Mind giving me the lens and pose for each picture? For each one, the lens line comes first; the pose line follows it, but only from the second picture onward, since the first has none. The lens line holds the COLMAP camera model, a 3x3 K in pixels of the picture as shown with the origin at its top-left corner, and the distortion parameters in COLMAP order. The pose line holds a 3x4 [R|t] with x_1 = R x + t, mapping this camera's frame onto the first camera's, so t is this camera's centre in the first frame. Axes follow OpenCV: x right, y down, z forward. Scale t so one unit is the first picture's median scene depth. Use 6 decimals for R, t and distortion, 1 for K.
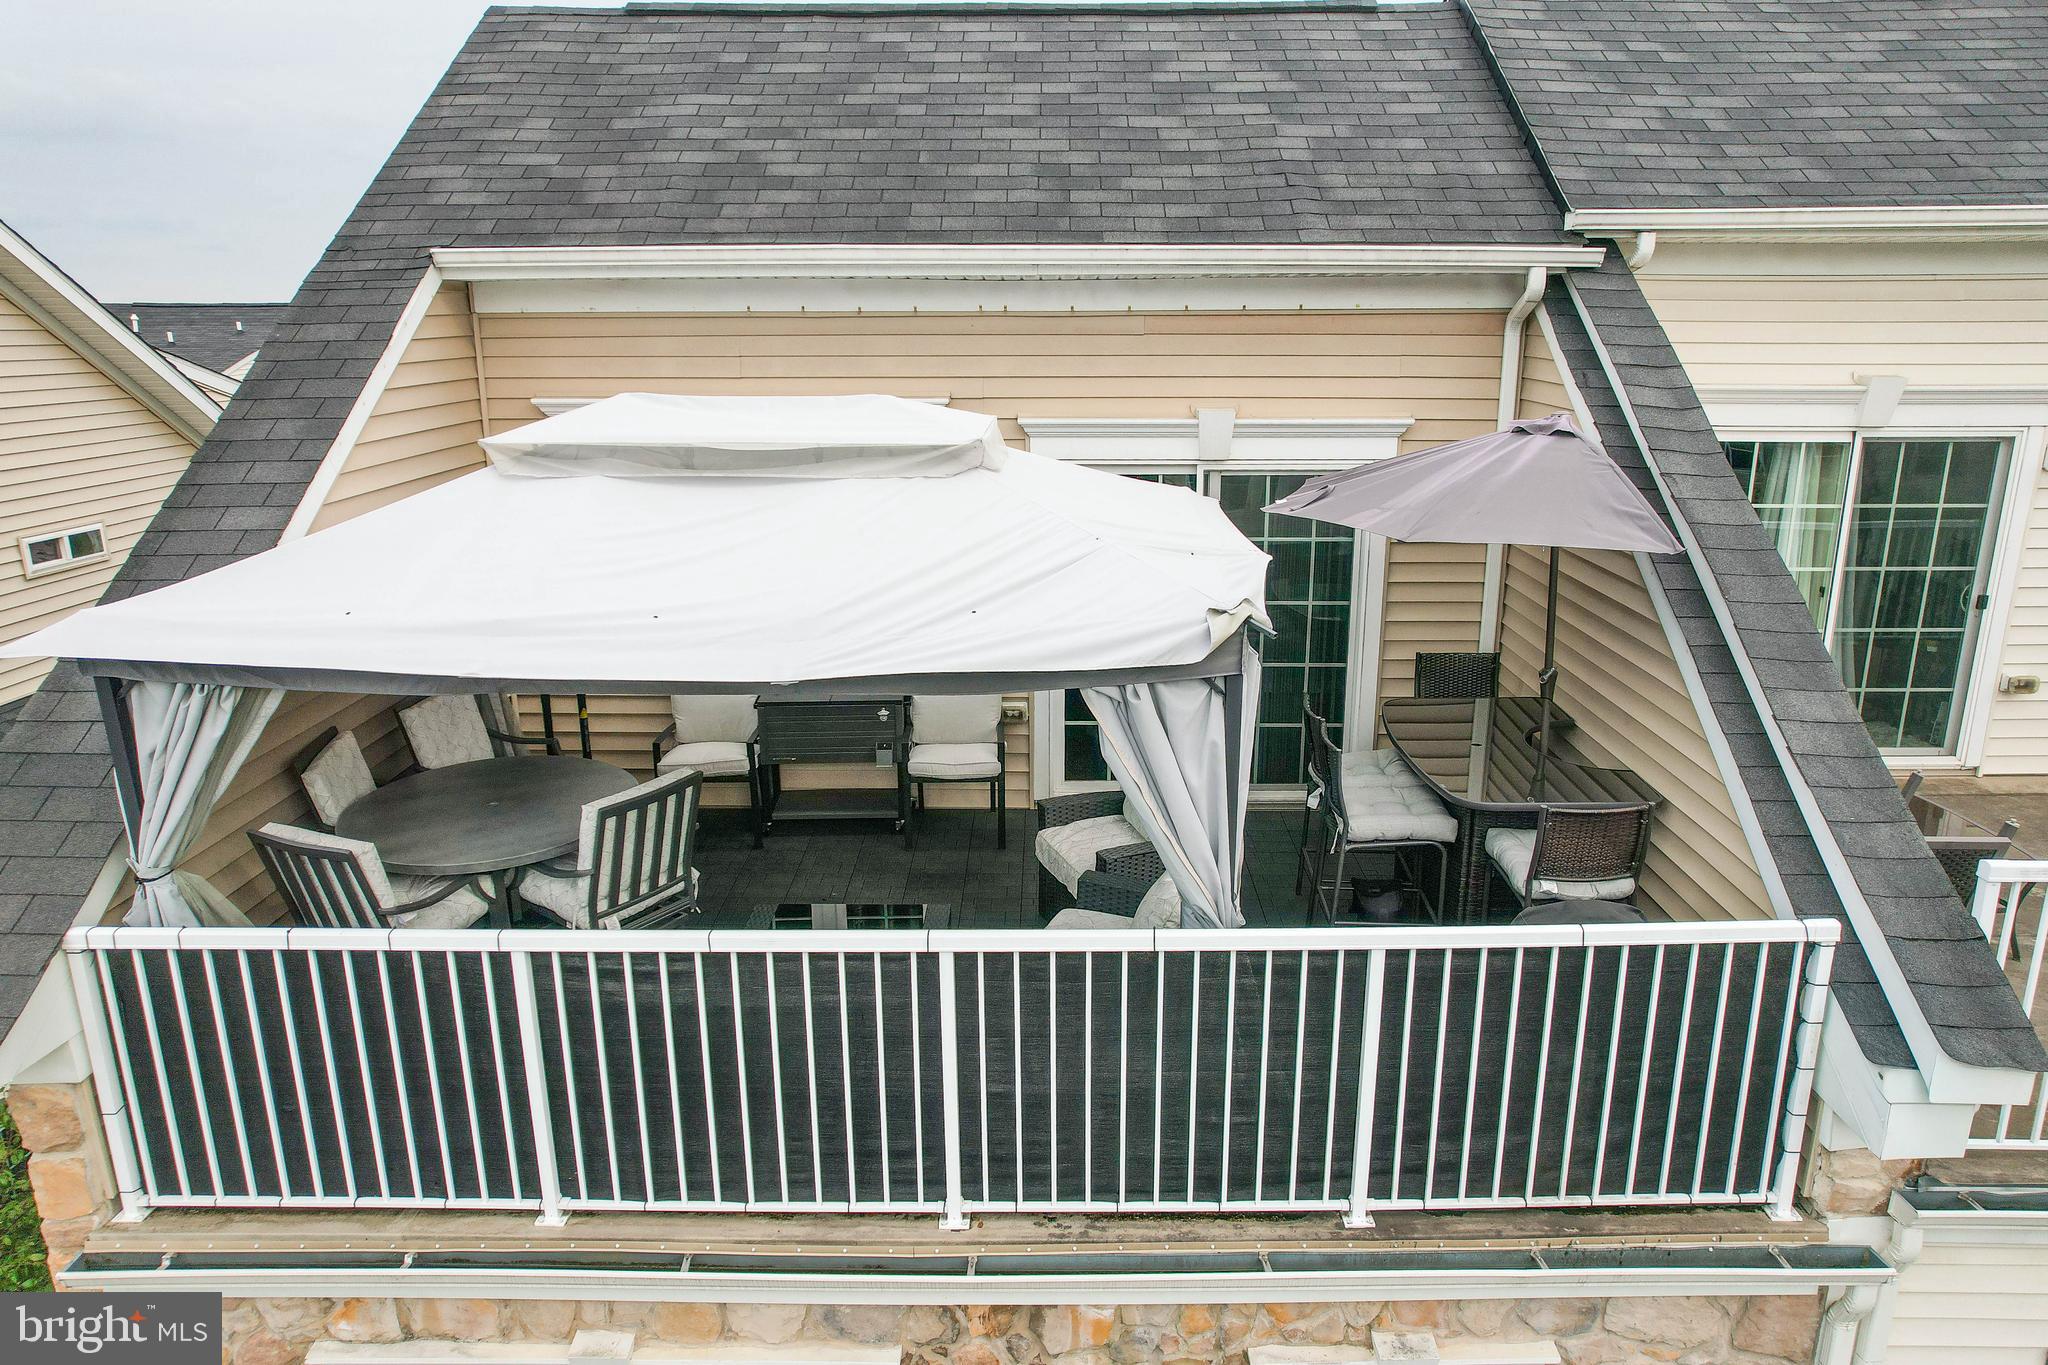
lens RADIAL K [[1300.9, 0, 1031.0], [0, 1300.9, 685.7], [0, 0, 1]] dist [-0.057253, 0.044660]
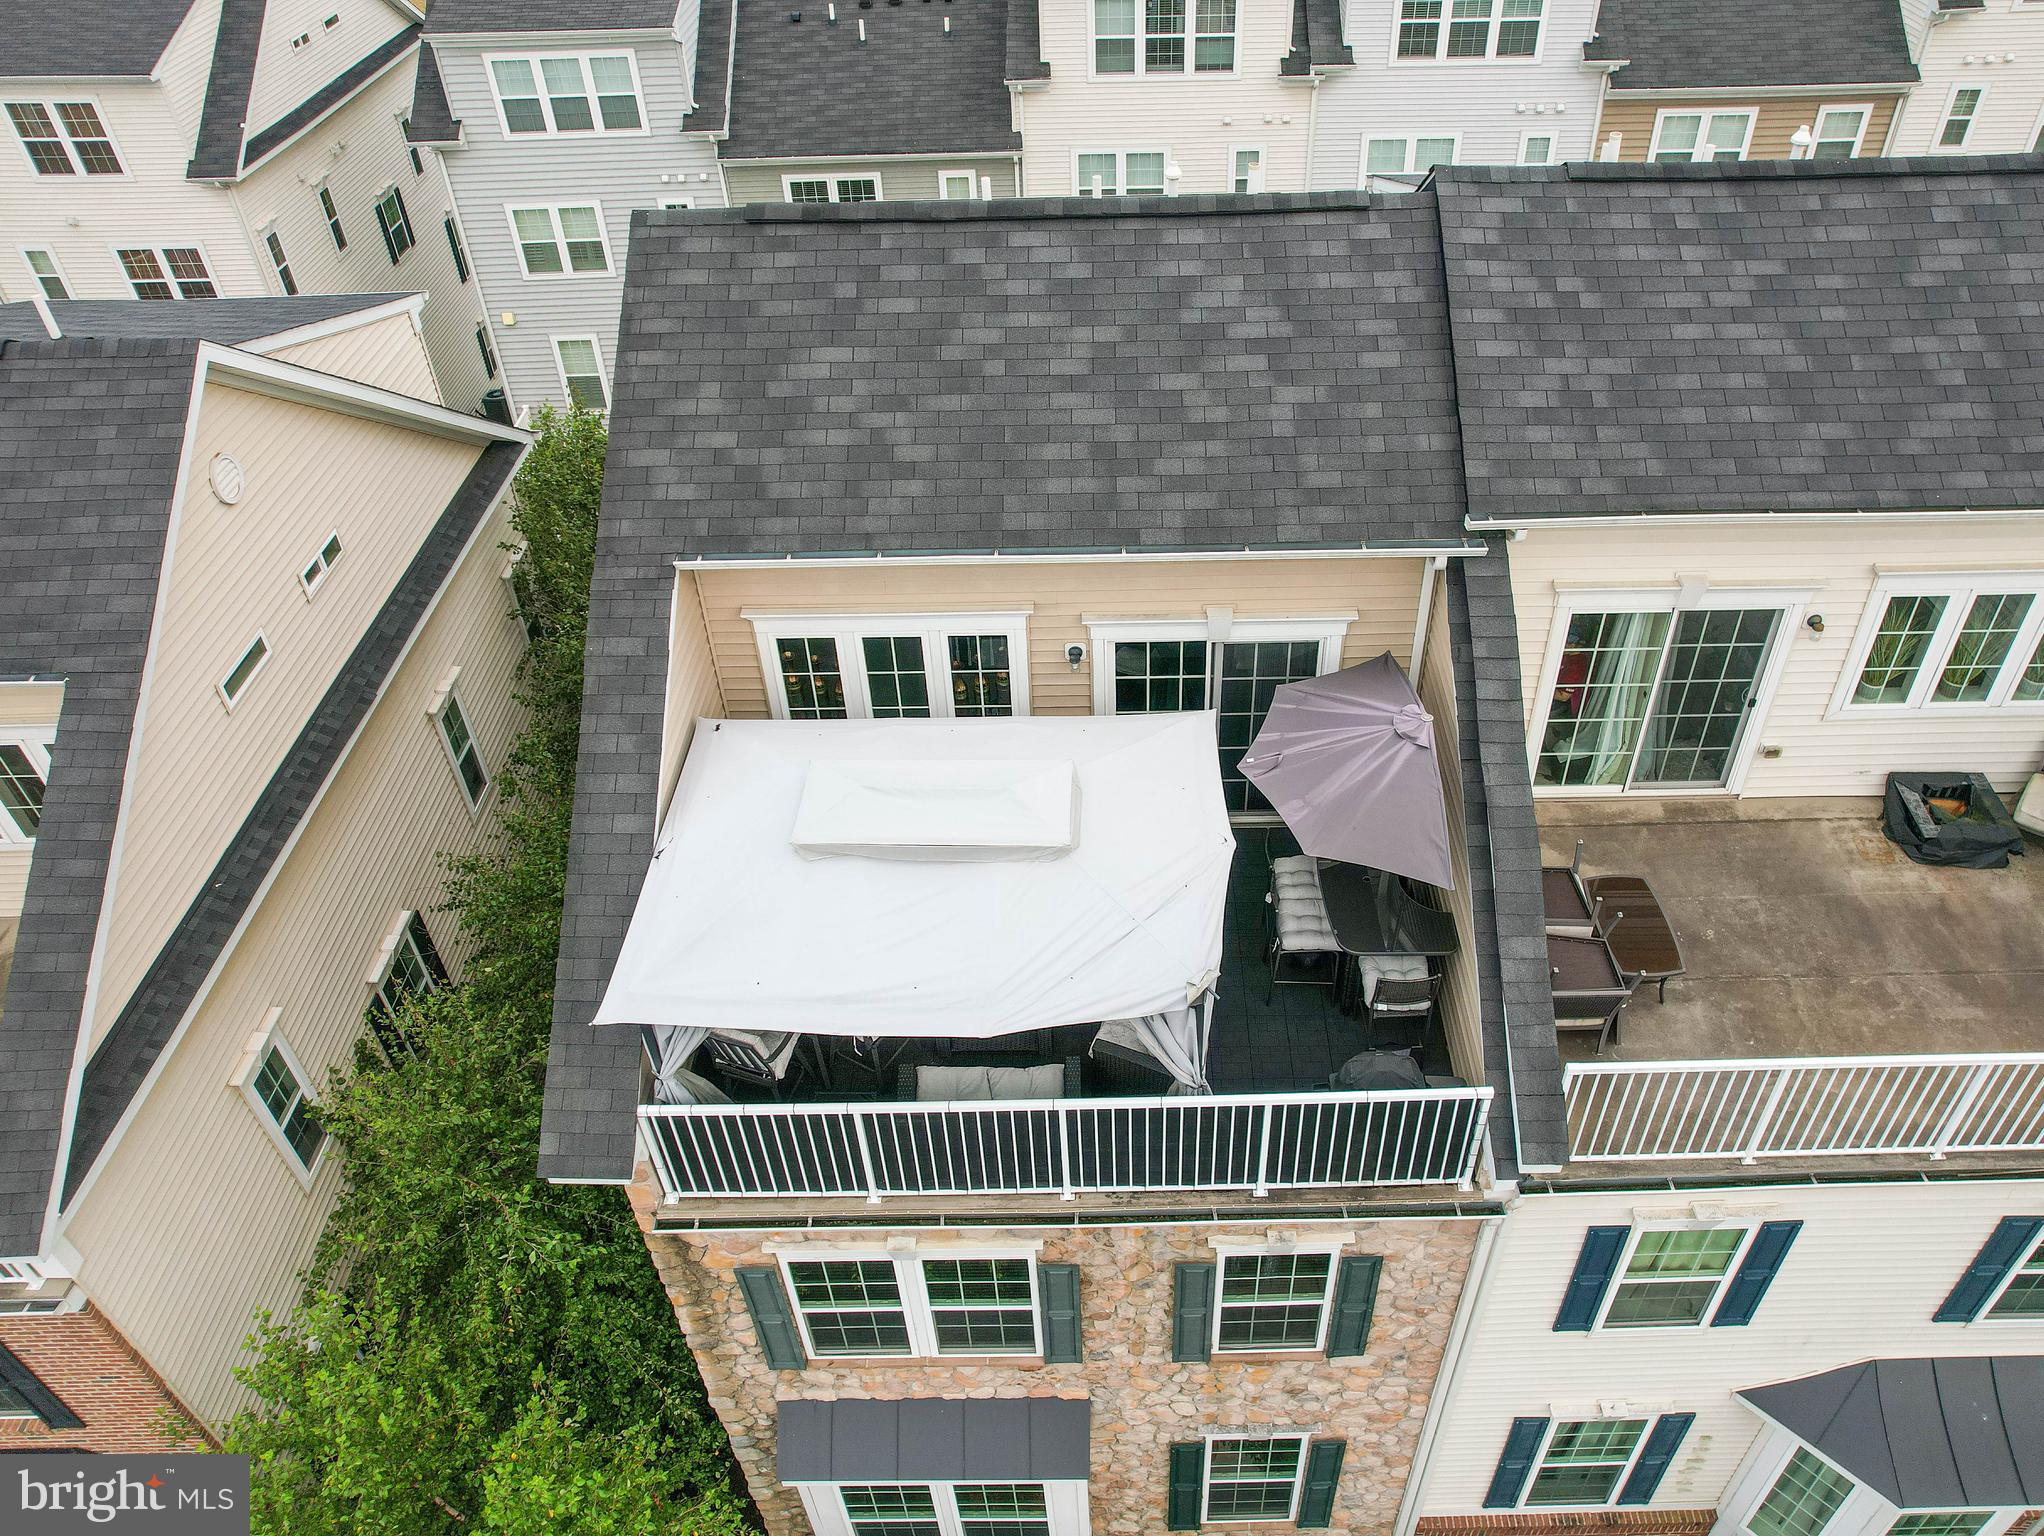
lens RADIAL K [[1404.8, 0, 1080.9], [0, 1404.8, 720.8], [0, 0, 1]] dist [-0.031077, -0.006246]
pose [[0.999756, -0.021505, -0.005073, -0.009439], [0.021744, 0.916812, 0.398726, -1.187335], [-0.003923, -0.398738, 0.917056, -0.770618]]
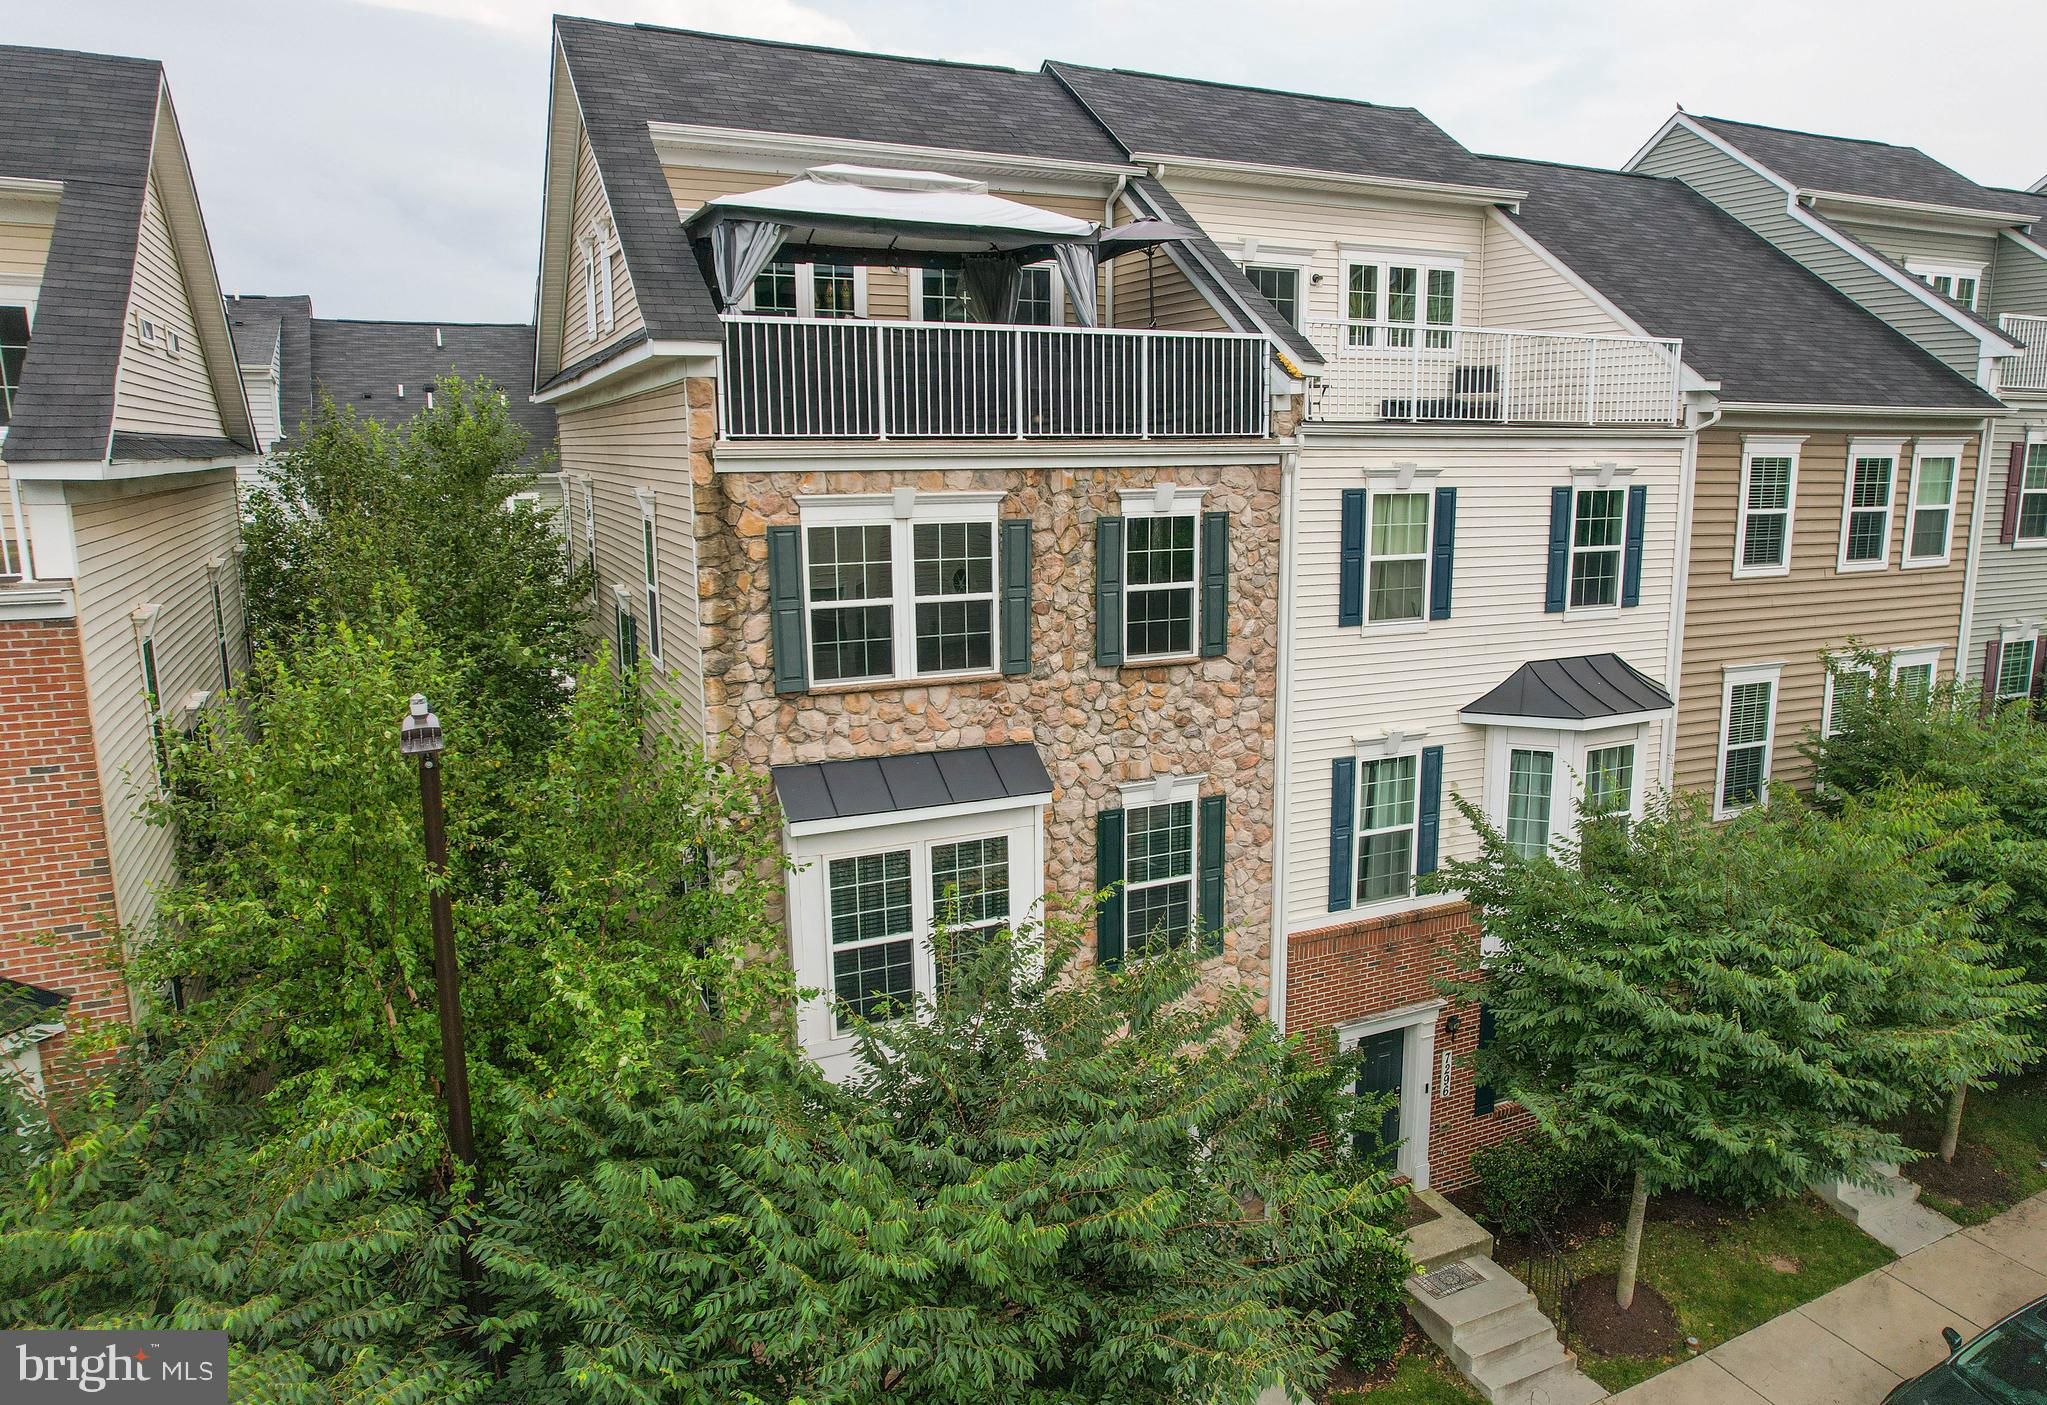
lens RADIAL K [[1337.8, 0, 1012.0], [0, 1337.8, 691.8], [0, 0, 1]] dist [-0.036917, -0.001617]
pose [[0.909339, -0.074385, 0.409352, -1.305684], [0.111703, 0.991413, -0.067984, 1.151920], [-0.400780, 0.107546, 0.909840, -1.580633]]
